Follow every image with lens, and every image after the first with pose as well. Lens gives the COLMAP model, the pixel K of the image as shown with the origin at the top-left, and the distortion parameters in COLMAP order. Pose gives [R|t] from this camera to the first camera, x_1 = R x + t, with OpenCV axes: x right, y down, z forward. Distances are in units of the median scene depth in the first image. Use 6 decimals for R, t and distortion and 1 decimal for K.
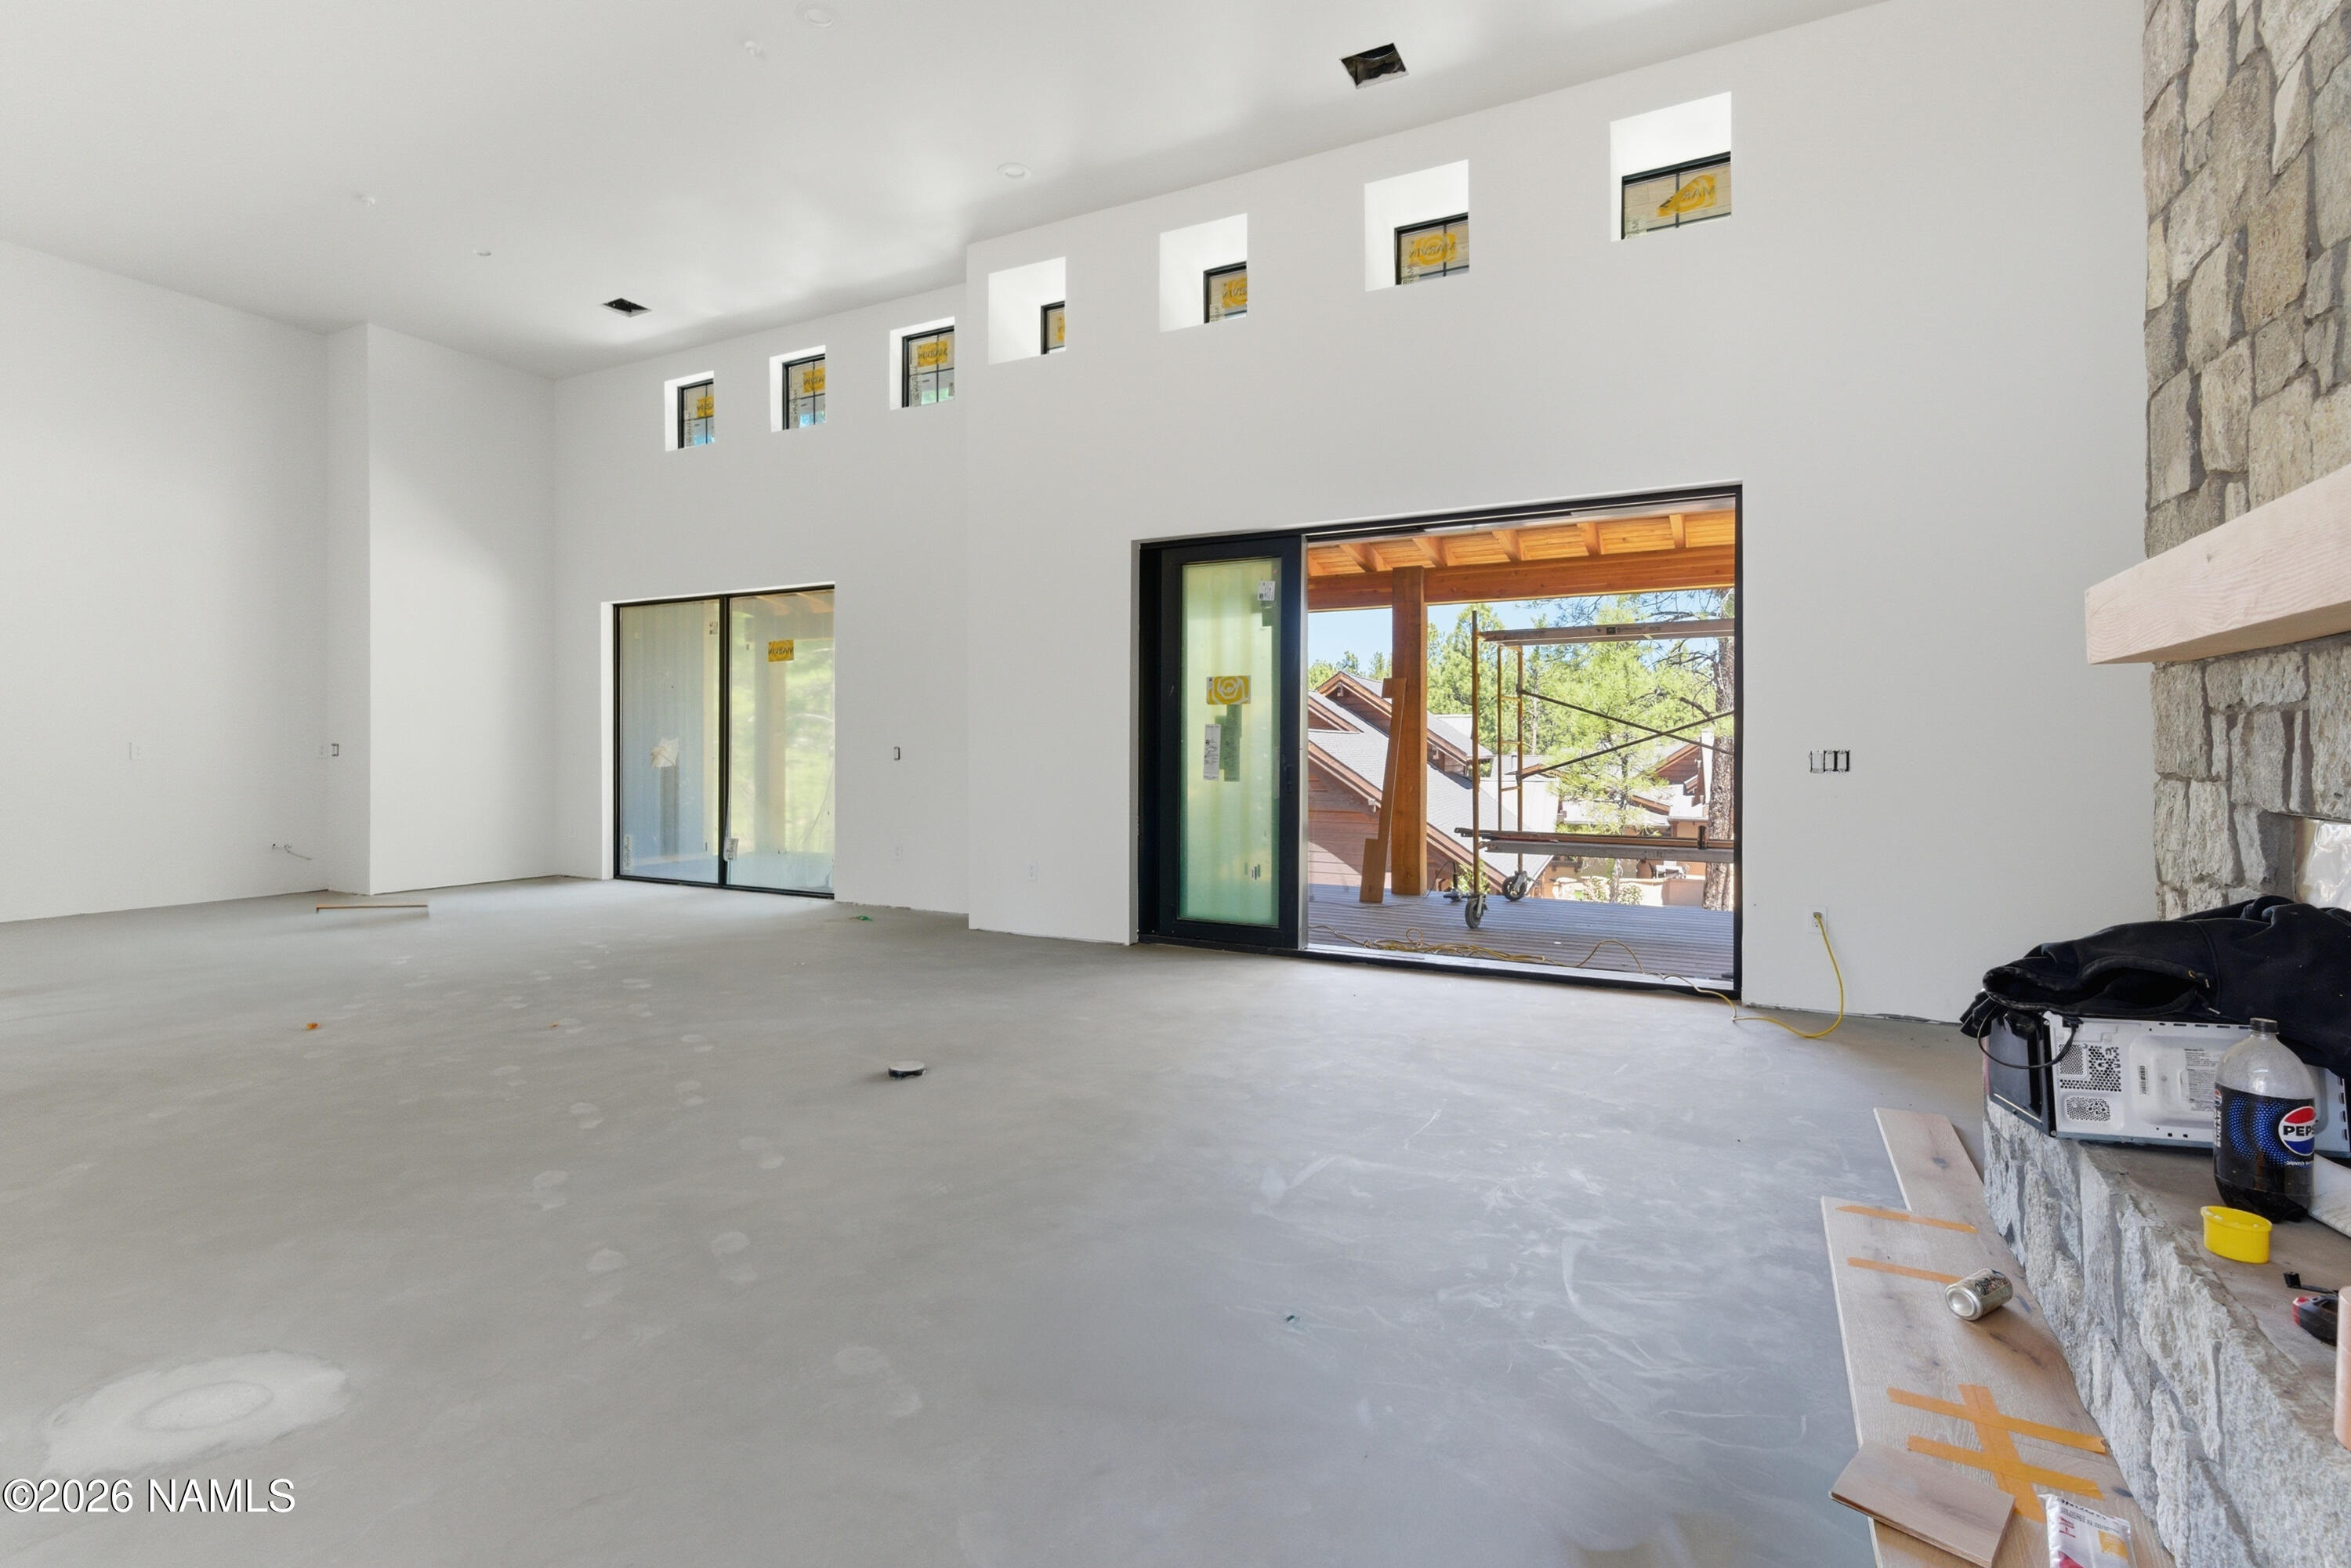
lens RADIAL K [[1087.5, 0, 1170.1], [0, 1087.5, 753.8], [0, 0, 1]] dist [-0.005415, -0.000385]
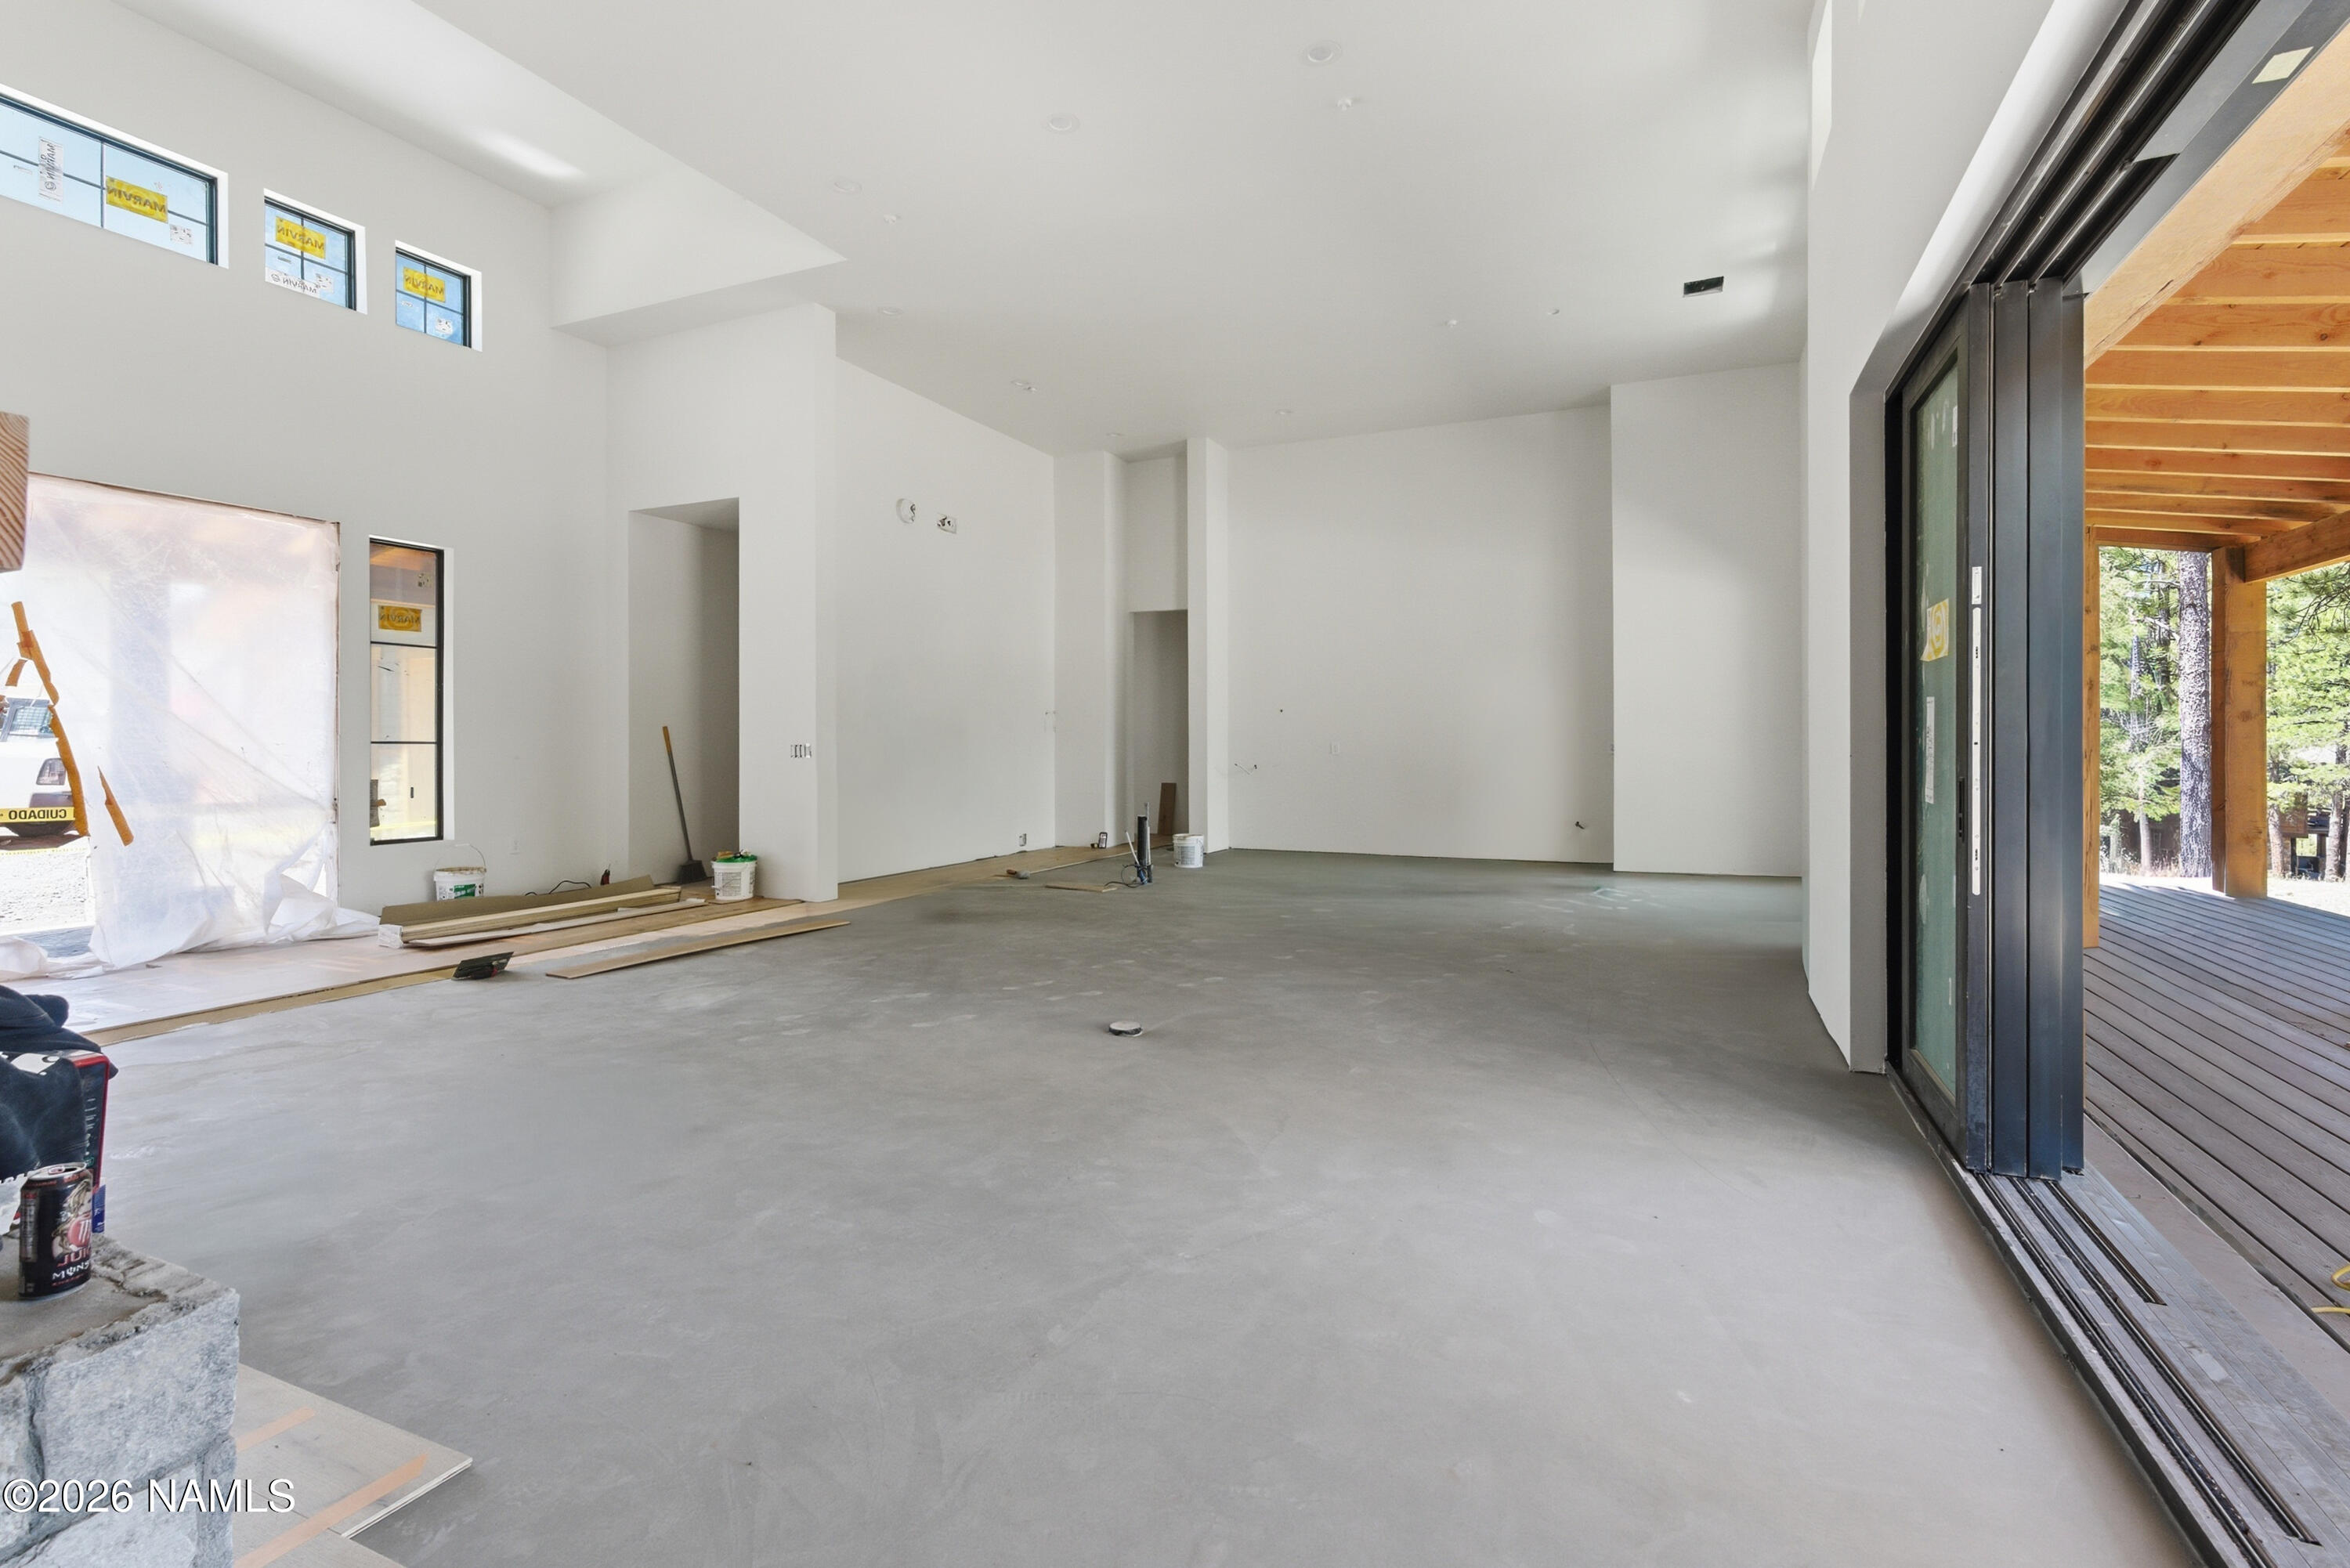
lens RADIAL K [[1086.9, 0, 1169.6], [0, 1086.9, 753.8], [0, 0, 1]] dist [-0.005415, -0.000385]
pose [[0.061704, 0.002370, -0.998092, 0.604030], [0.001316, 0.999996, 0.002456, -0.000814], [0.998094, -0.001465, 0.061701, 0.658598]]
